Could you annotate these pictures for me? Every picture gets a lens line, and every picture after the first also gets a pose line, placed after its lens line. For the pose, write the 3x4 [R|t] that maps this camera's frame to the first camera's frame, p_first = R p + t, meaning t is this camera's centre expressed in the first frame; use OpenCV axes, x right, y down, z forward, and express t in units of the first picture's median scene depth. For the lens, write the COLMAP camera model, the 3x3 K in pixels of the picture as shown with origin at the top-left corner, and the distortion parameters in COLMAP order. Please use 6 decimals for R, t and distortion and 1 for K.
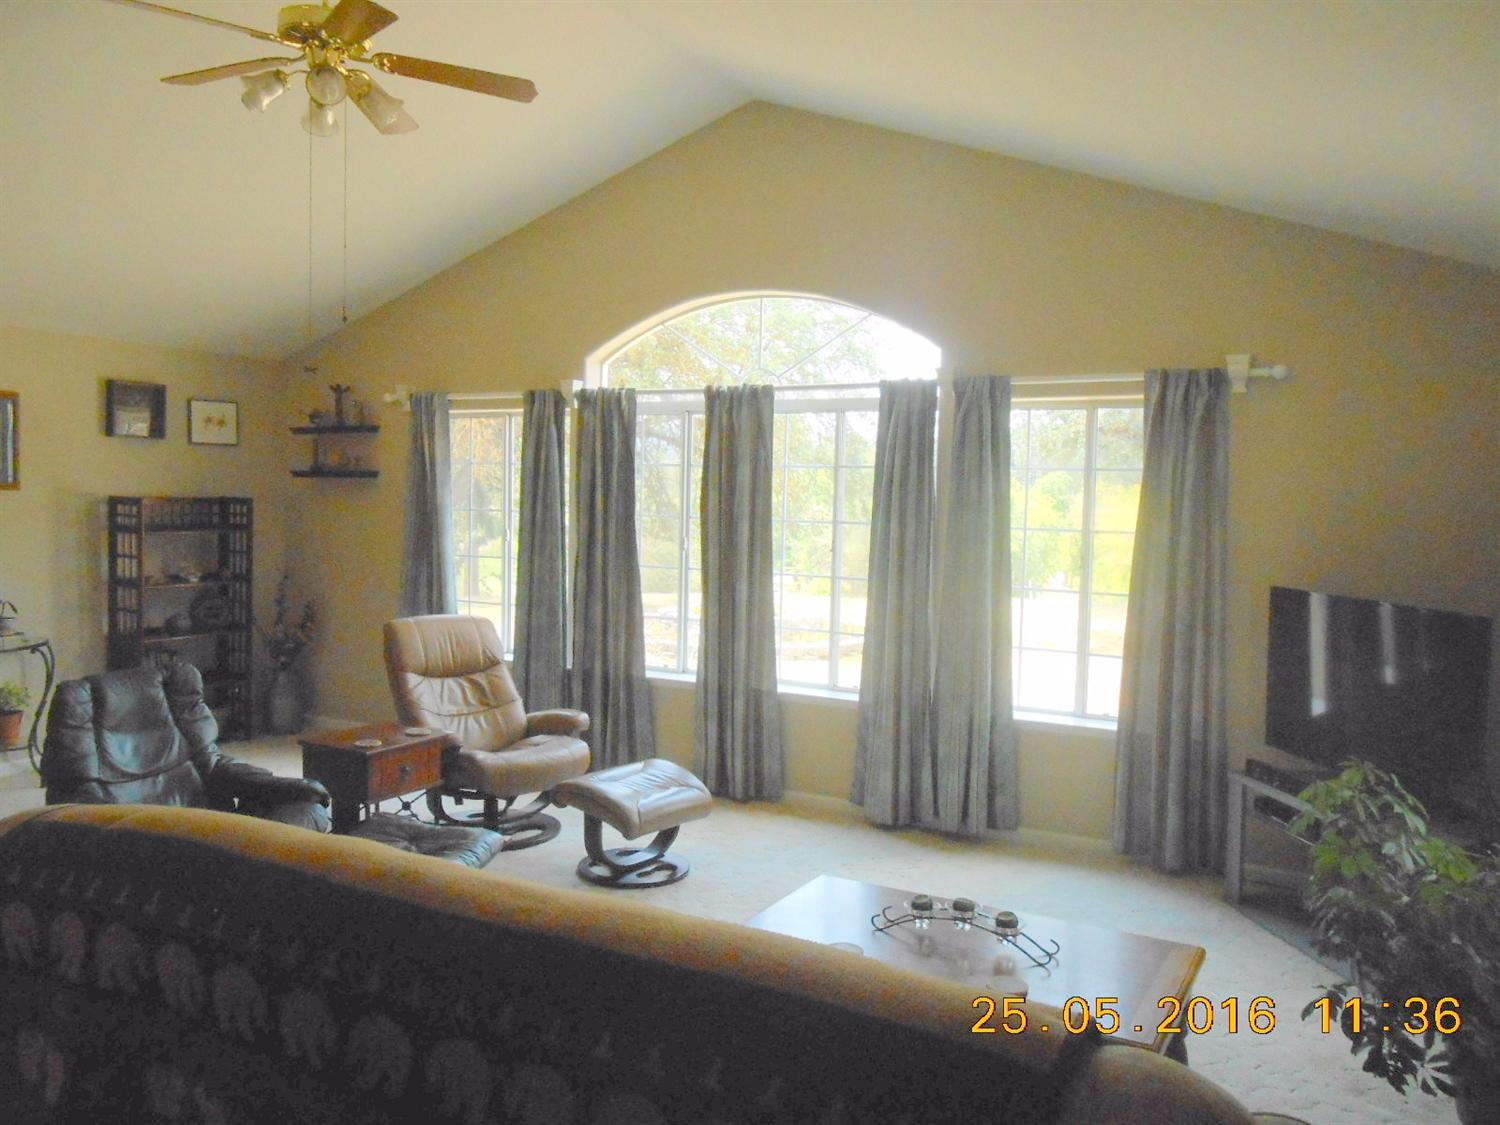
lens RADIAL K [[1185.7, 0, 744.3], [0, 1185.7, 552.9], [0, 0, 1]] dist [-0.011517, 0.028493]
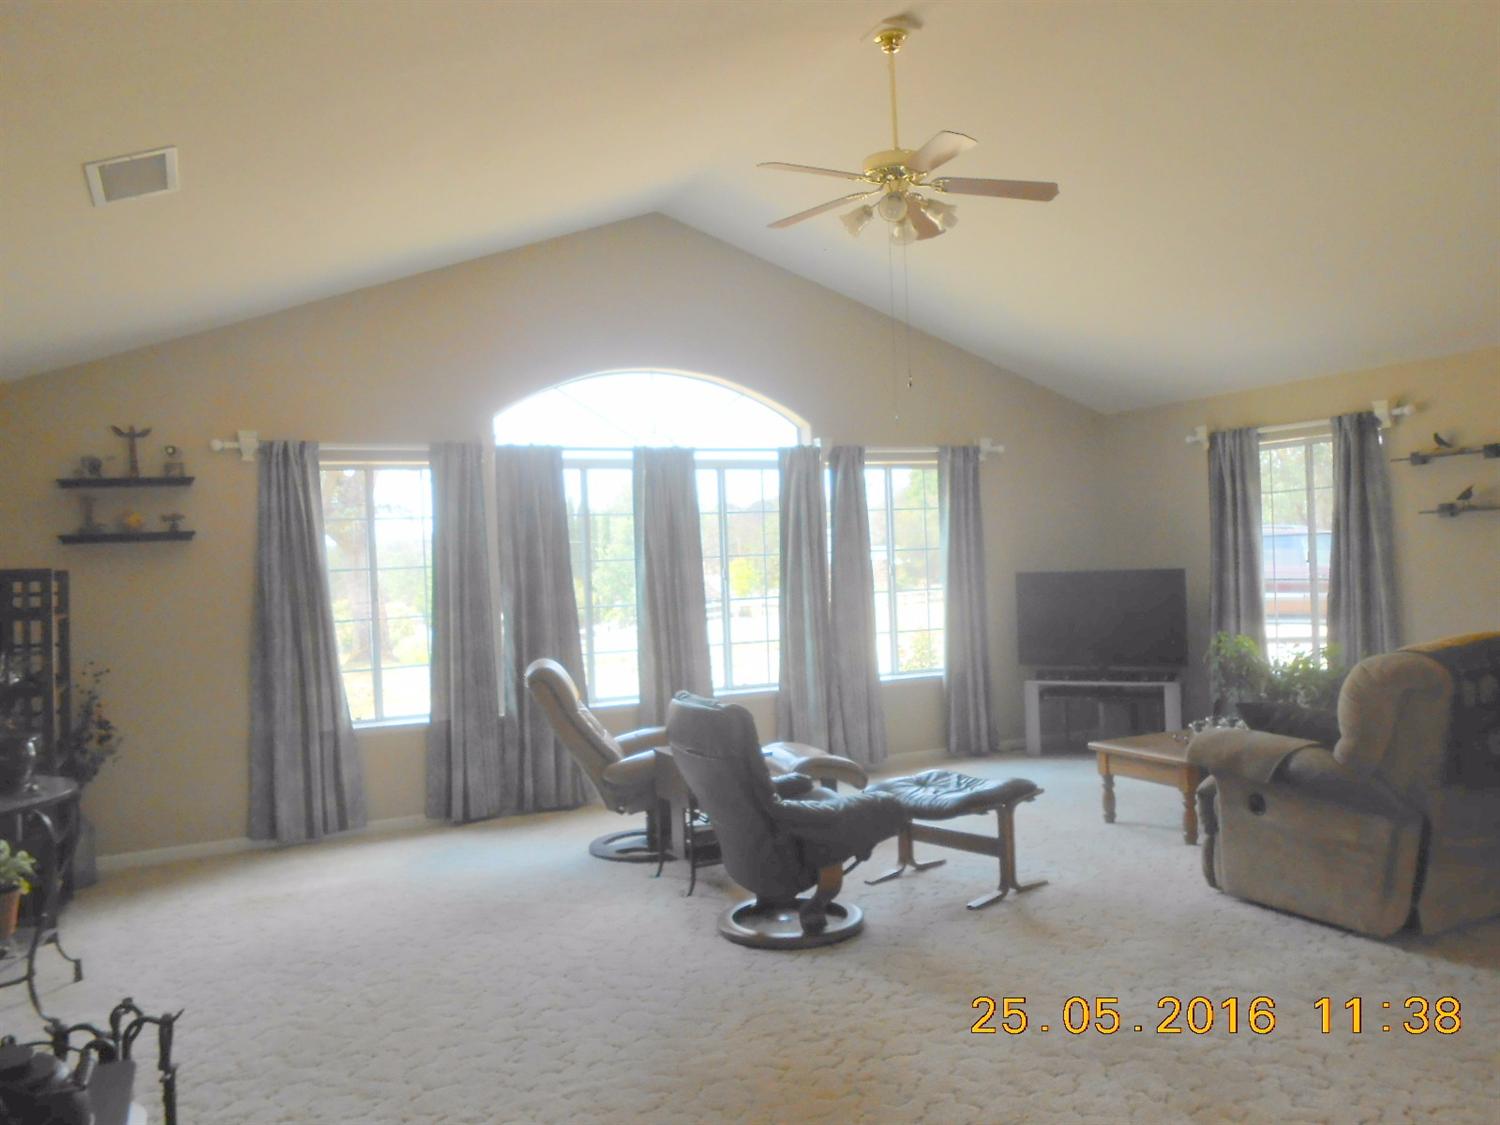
lens RADIAL K [[1218.3, 0, 605.2], [0, 1218.3, 564.7], [0, 0, 1]] dist [0.002822, 0.004518]
pose [[0.597934, -0.037332, 0.800676, -0.966247], [0.093630, 0.995329, -0.023513, 0.000879], [-0.796058, 0.089026, 0.598636, 0.304947]]
